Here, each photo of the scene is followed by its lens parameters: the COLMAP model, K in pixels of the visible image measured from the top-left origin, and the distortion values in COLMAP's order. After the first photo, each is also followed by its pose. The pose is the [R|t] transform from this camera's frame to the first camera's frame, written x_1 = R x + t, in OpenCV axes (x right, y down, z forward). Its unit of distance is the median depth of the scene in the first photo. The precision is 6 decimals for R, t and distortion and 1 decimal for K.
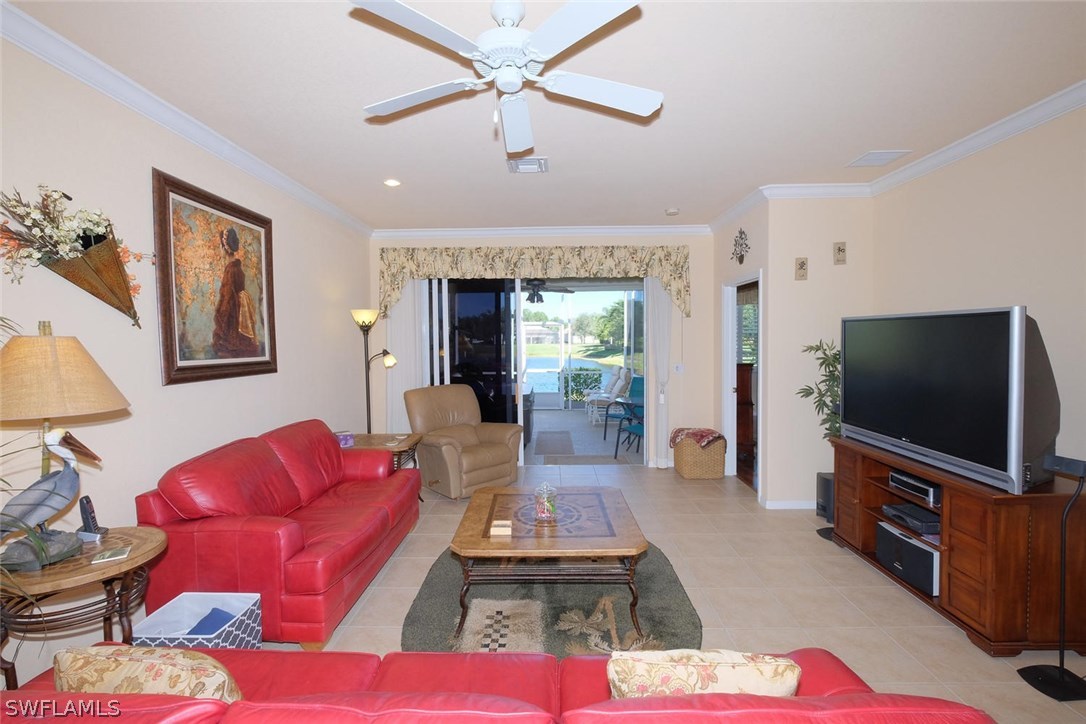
lens RADIAL K [[476.5, 0, 536.6], [0, 476.5, 351.9], [0, 0, 1]] dist [-0.003608, -0.000845]
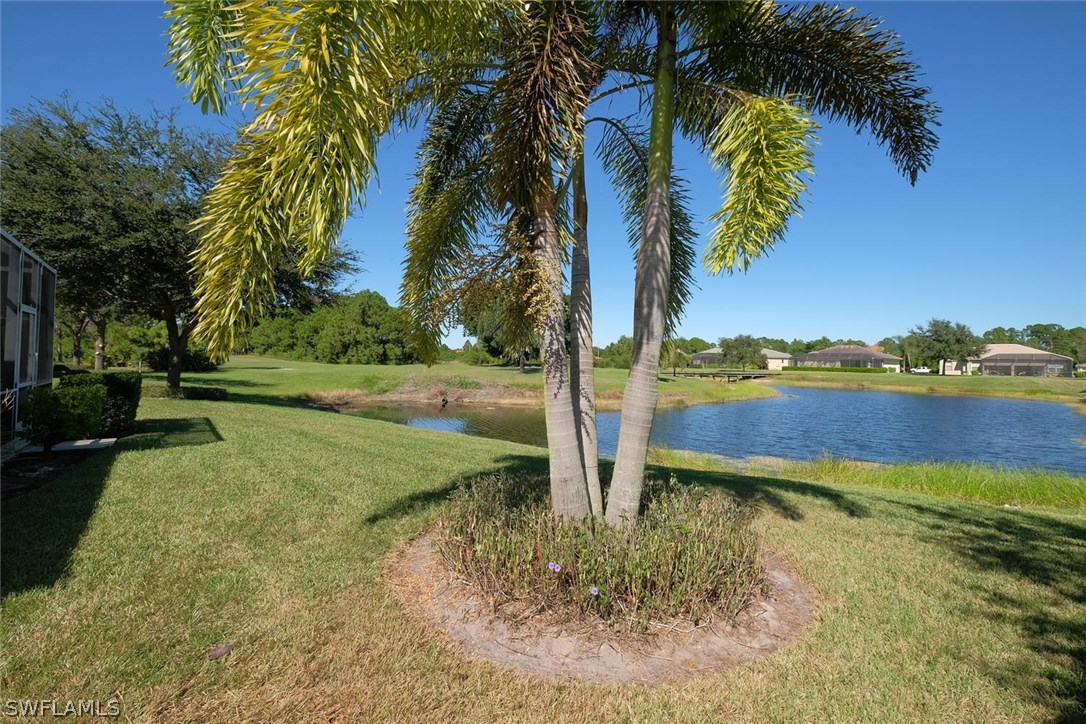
lens RADIAL K [[476.5, 0, 538.2], [0, 476.5, 356.6], [0, 0, 1]] dist [-0.003608, -0.000845]
pose [[0.638287, 0.011563, -0.769711, 3.144151], [-0.043832, 0.998811, -0.021342, -0.043146], [0.768549, 0.047360, 0.638035, 3.871402]]
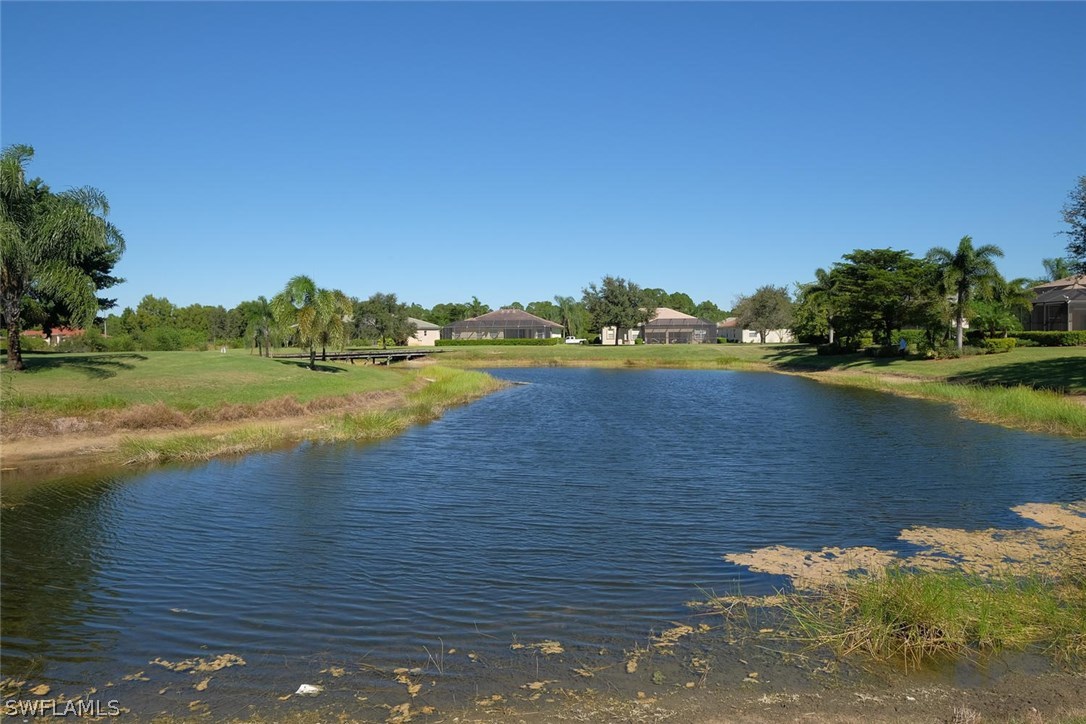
lens RADIAL K [[717.2, 0, 536.7], [0, 717.2, 359.7], [0, 0, 1]] dist [-0.001797, 0.003239]
pose [[0.982279, 0.003224, -0.187398, -0.162368], [-0.002670, 0.999991, 0.003208, -0.003557], [0.187406, -0.002650, 0.982279, 5.322417]]
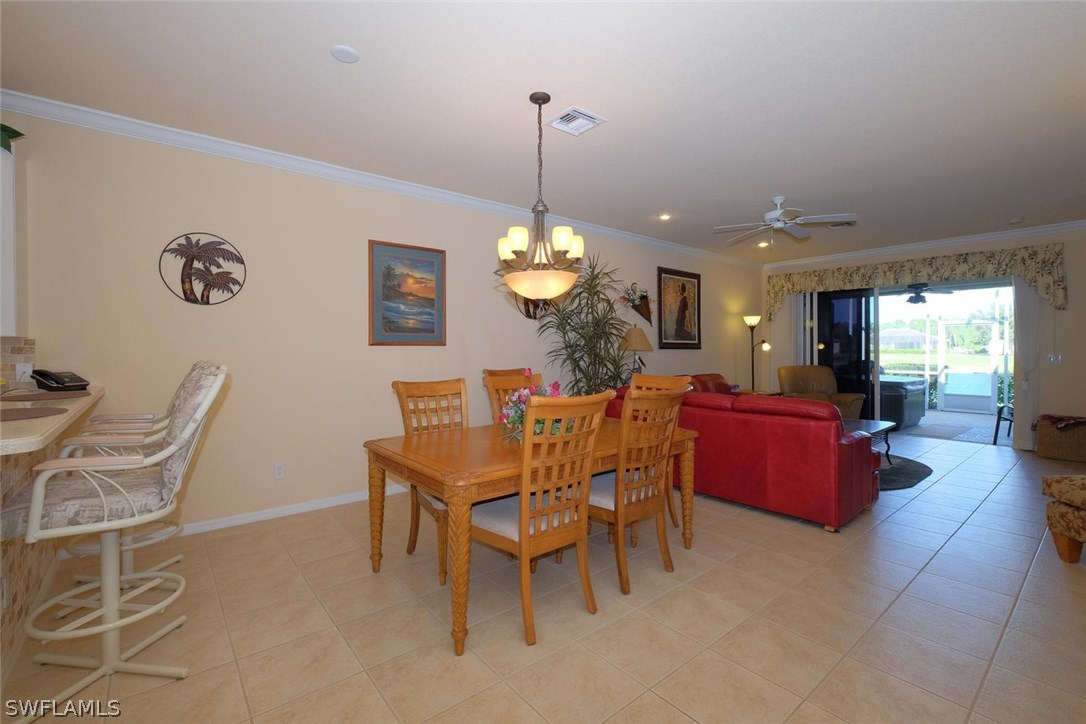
lens RADIAL K [[476.5, 0, 538.2], [0, 476.5, 357.5], [0, 0, 1]] dist [-0.003608, -0.000845]
pose [[0.652564, 0.020588, -0.757454, 0.584129], [-0.024409, 0.999683, 0.006143, 0.089917], [0.757340, 0.014480, 0.652860, -0.920326]]
